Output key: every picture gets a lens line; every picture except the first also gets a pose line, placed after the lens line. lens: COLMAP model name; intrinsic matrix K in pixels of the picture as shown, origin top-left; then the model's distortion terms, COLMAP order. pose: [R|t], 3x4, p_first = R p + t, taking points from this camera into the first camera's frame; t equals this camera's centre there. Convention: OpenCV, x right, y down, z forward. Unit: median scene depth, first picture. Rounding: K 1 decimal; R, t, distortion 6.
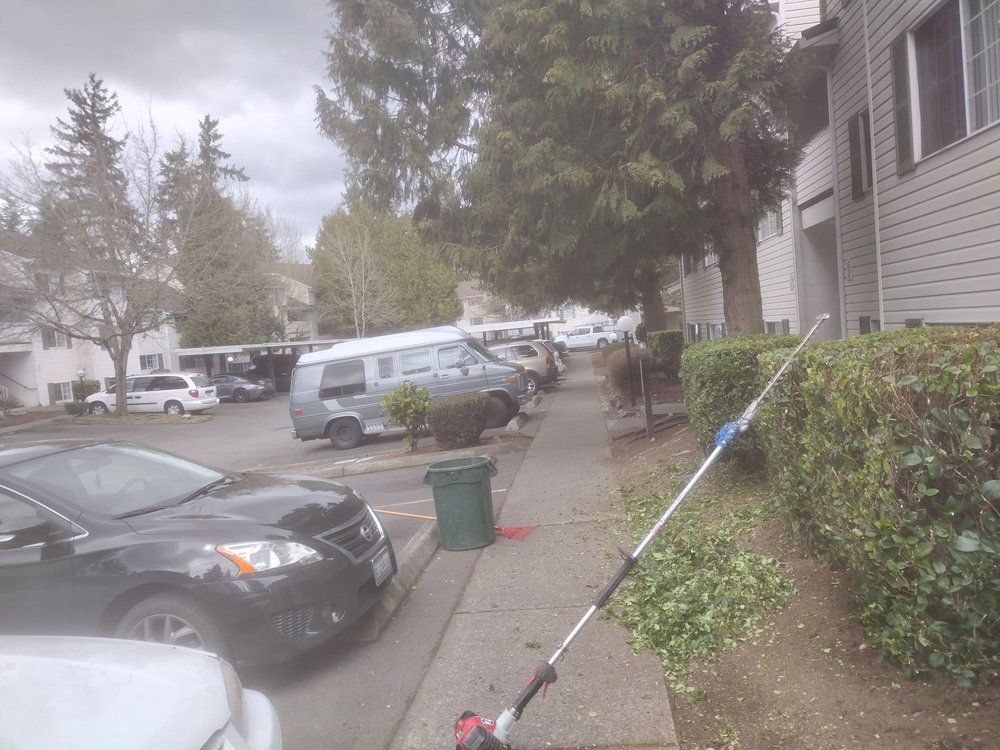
lens RADIAL K [[735.1, 0, 500.0], [0, 735.1, 375.0], [0, 0, 1]] dist [0.024630, -0.000913]
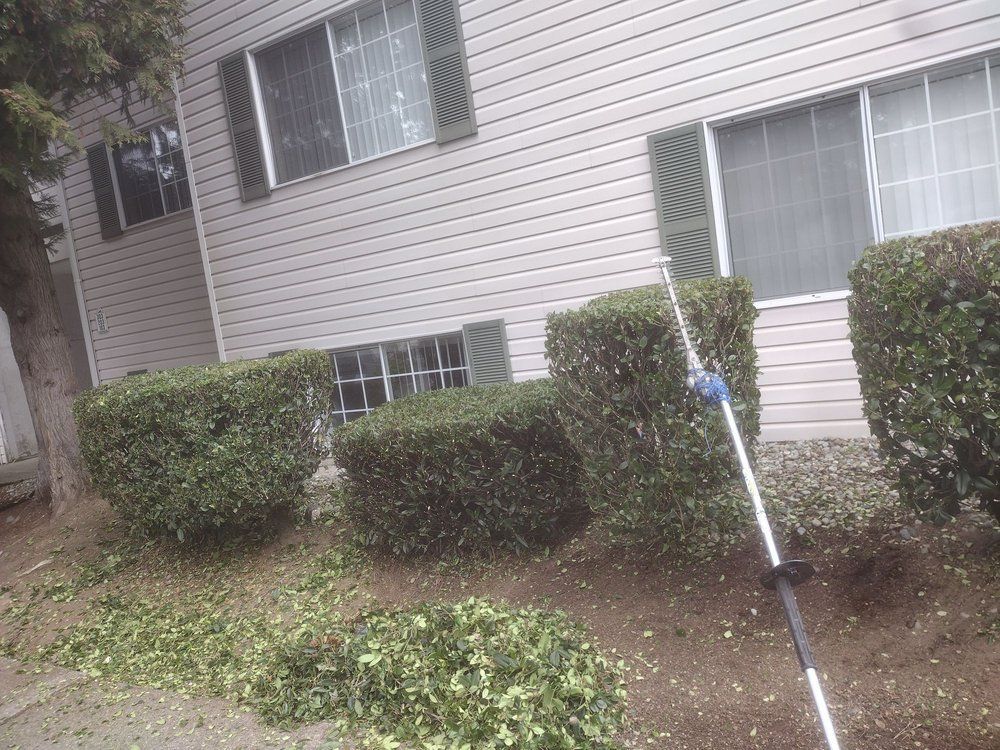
lens RADIAL K [[735.1, 0, 500.0], [0, 735.1, 375.0], [0, 0, 1]] dist [0.024630, -0.000913]
pose [[0.411453, -0.052031, 0.909945, -0.212311], [0.162428, 0.986573, -0.017033, 0.018660], [-0.896841, 0.154808, 0.414380, 0.391613]]
